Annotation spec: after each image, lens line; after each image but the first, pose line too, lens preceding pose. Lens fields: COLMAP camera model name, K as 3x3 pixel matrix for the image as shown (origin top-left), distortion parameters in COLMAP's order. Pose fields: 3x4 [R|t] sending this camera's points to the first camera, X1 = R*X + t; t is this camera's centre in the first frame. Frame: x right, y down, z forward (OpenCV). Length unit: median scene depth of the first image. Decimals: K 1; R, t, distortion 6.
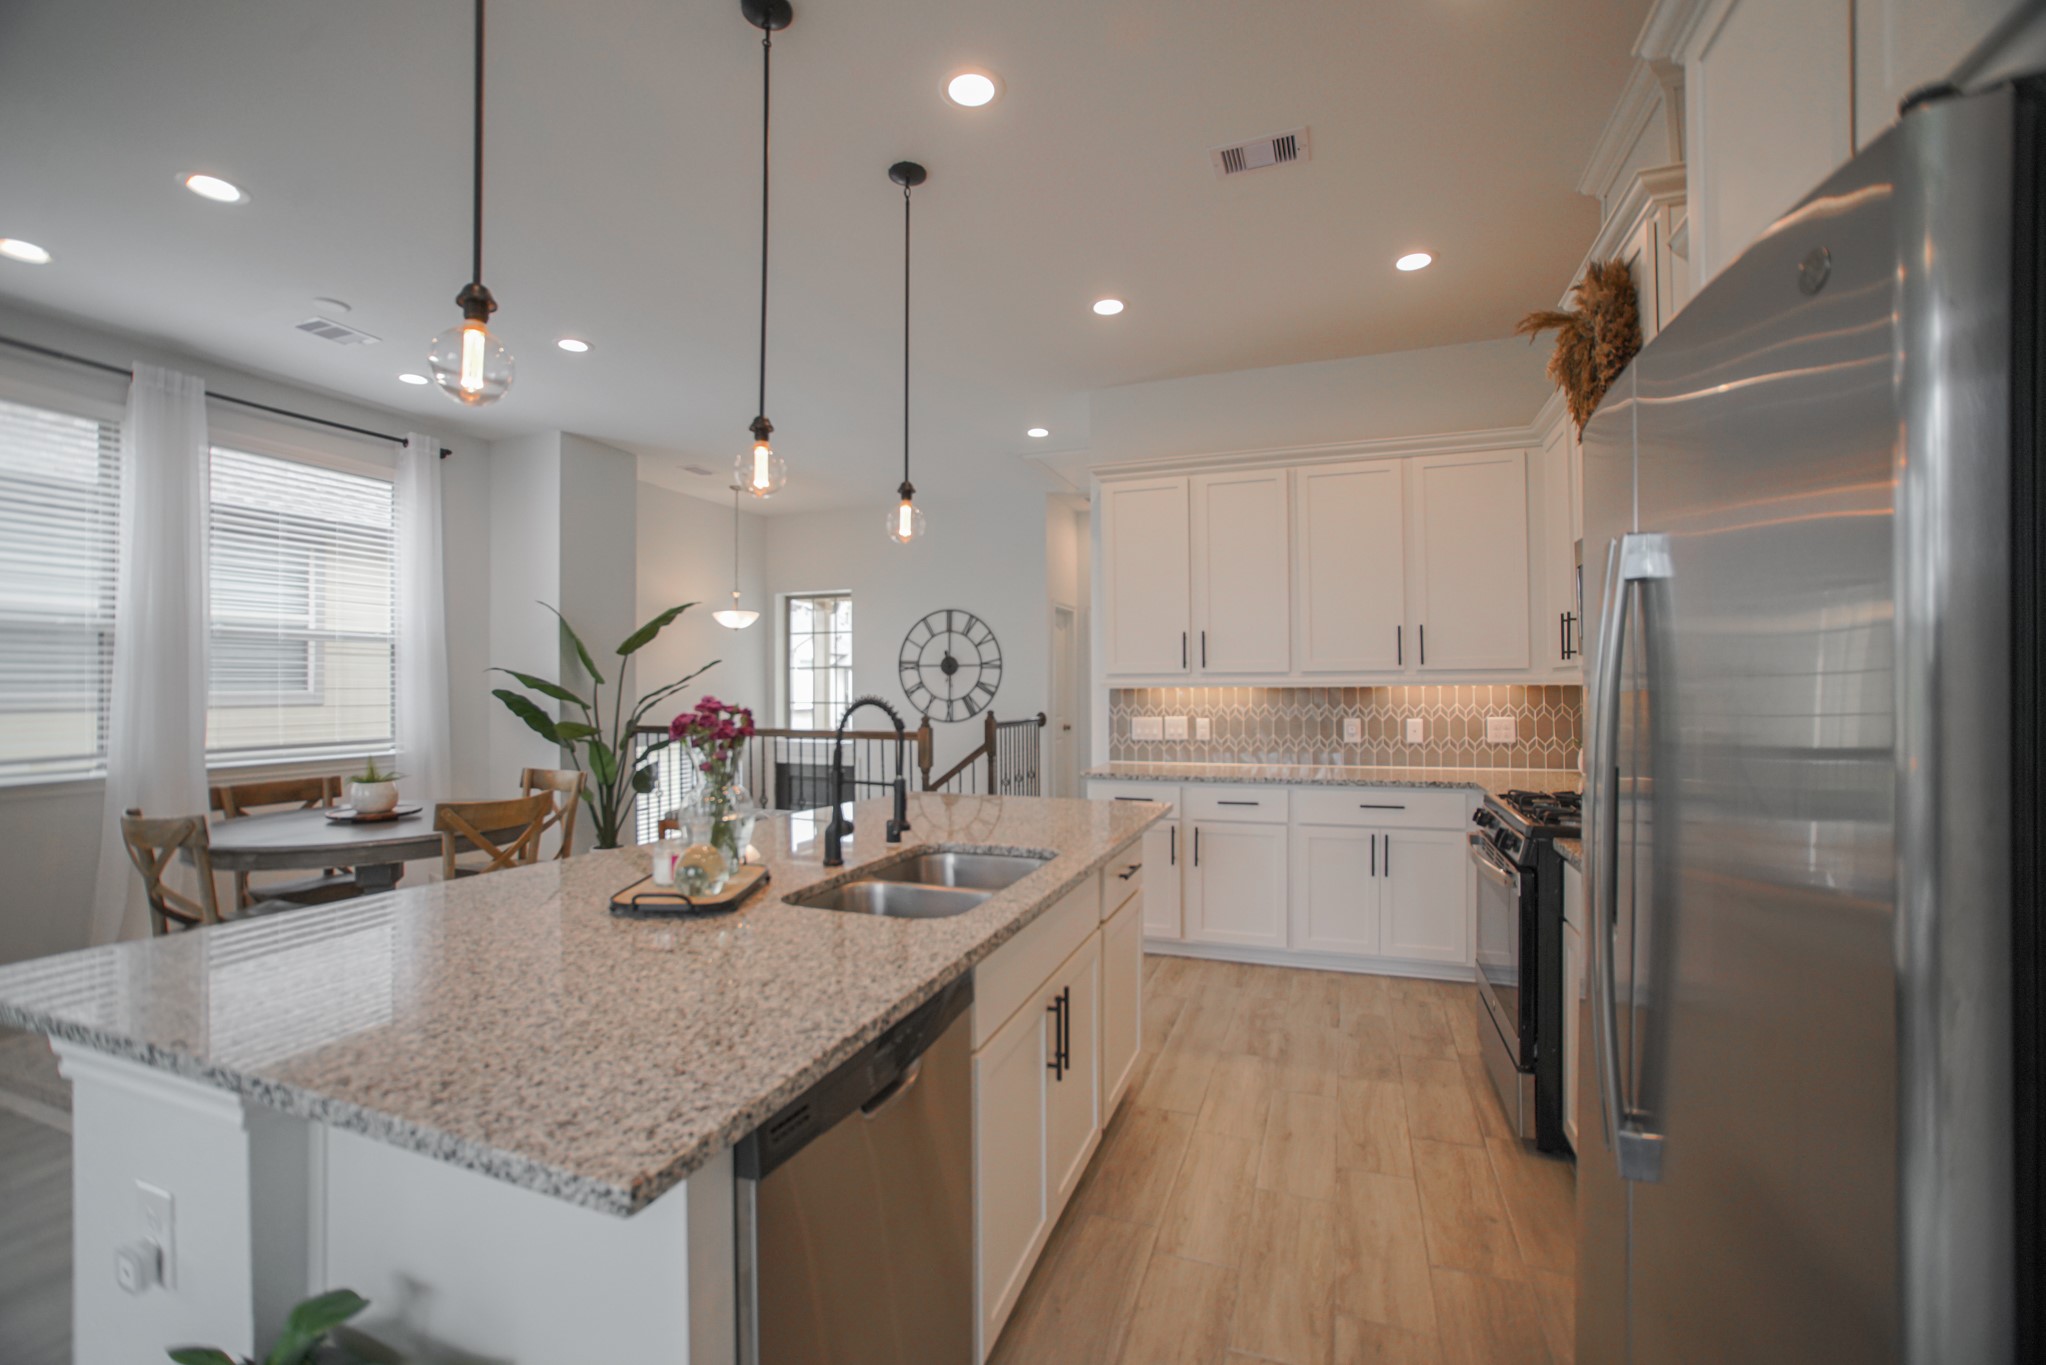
lens RADIAL K [[920.8, 0, 1026.4], [0, 920.8, 670.8], [0, 0, 1]] dist [-0.000726, 0.007435]
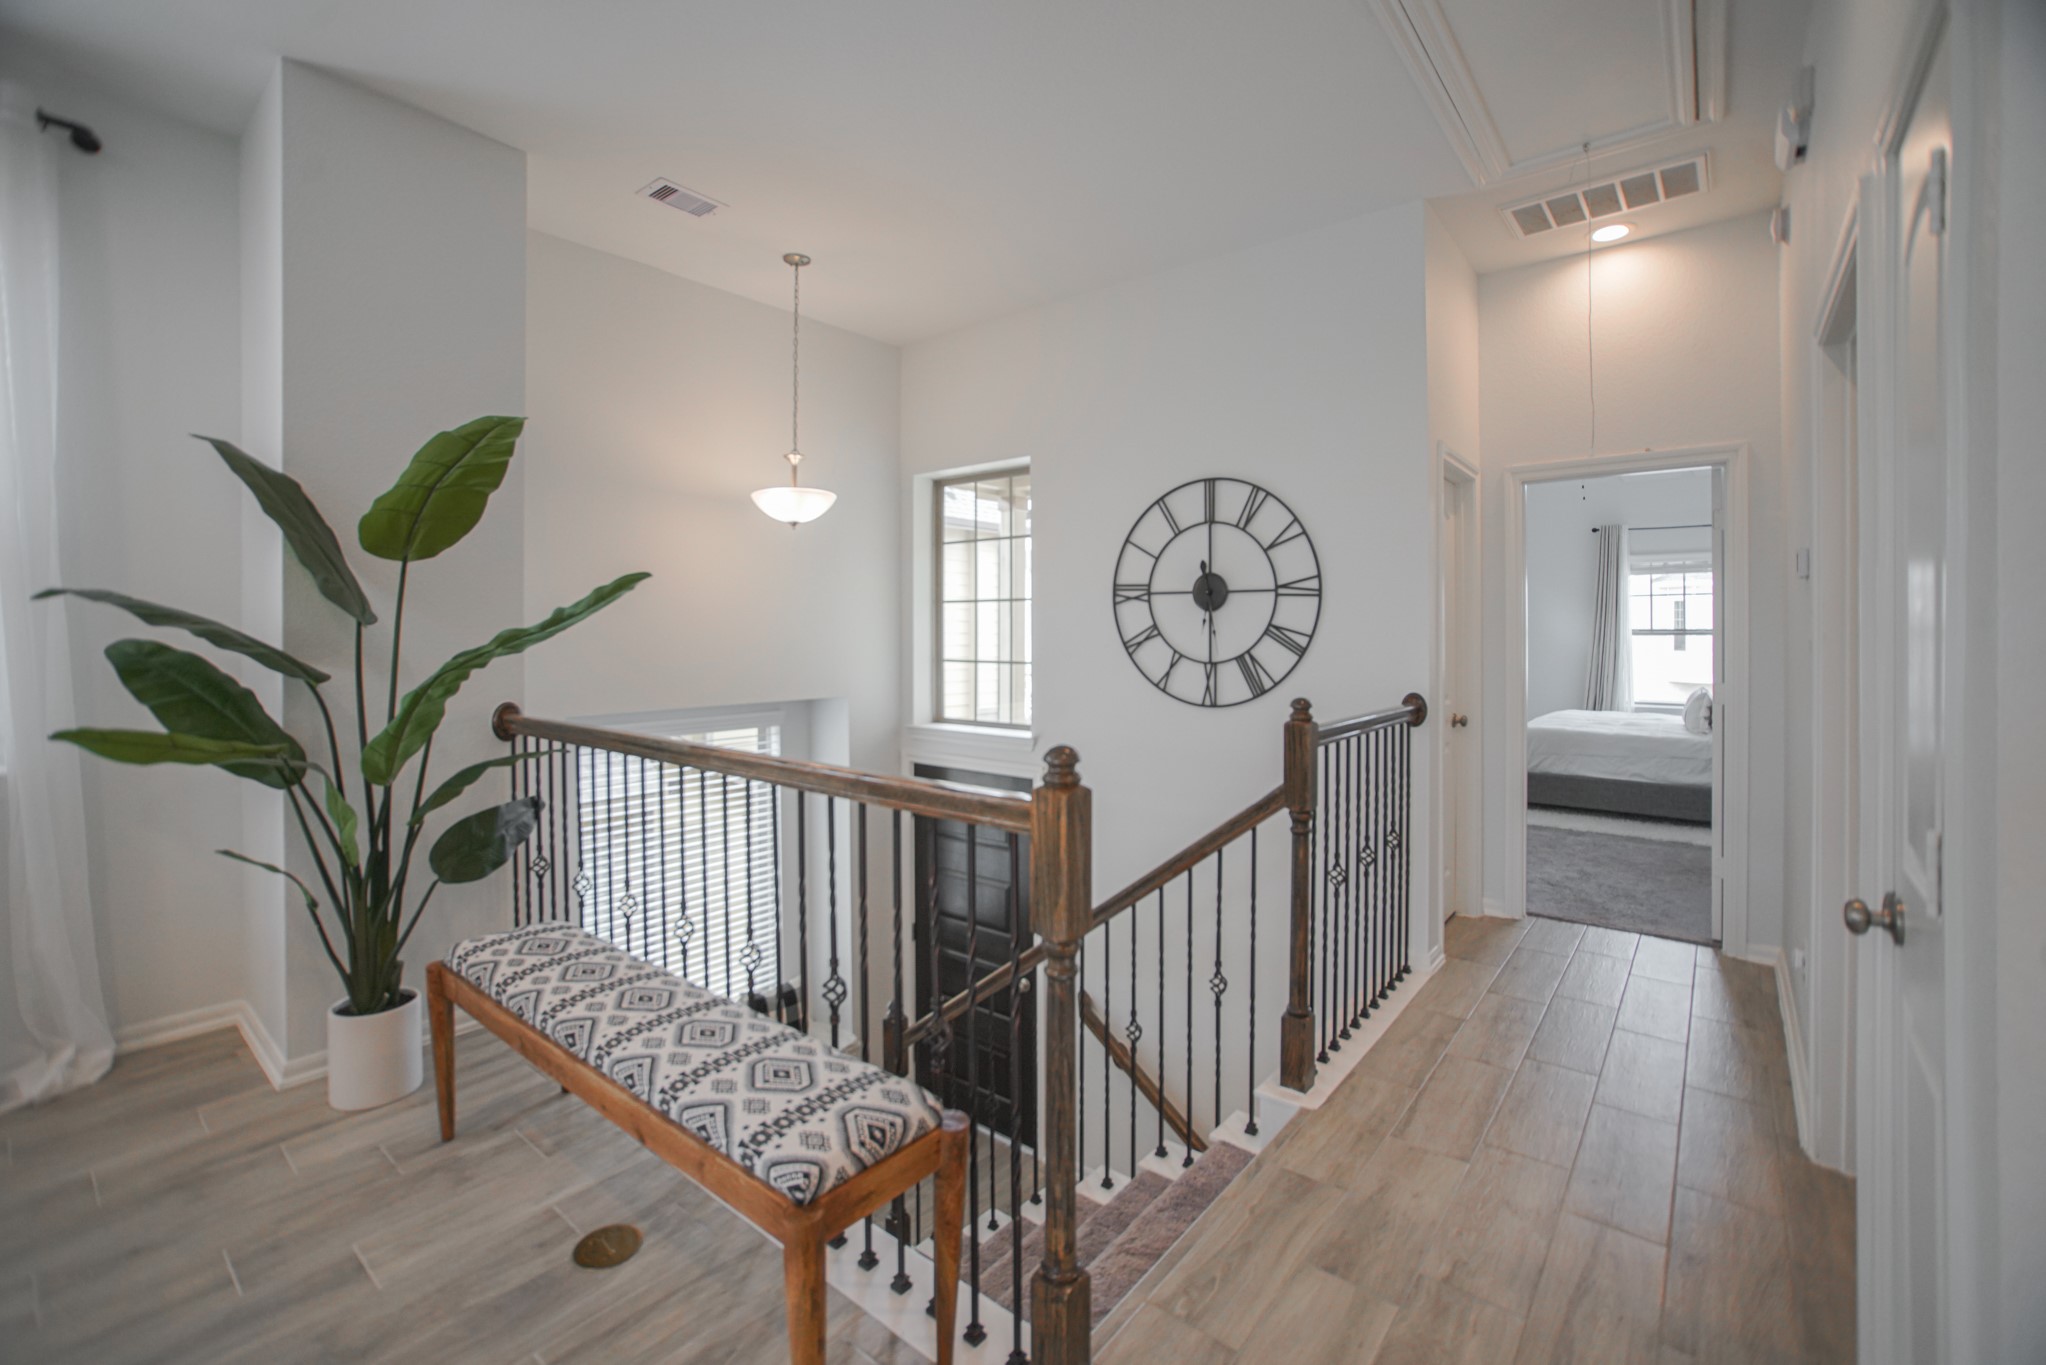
lens RADIAL K [[920.8, 0, 1037.6], [0, 920.8, 641.5], [0, 0, 1]] dist [-0.000726, 0.007435]
pose [[0.953859, 0.004273, -0.300225, -0.023642], [0.003508, 0.999672, 0.025371, 0.008071], [0.300235, -0.025253, 0.953531, 0.503438]]
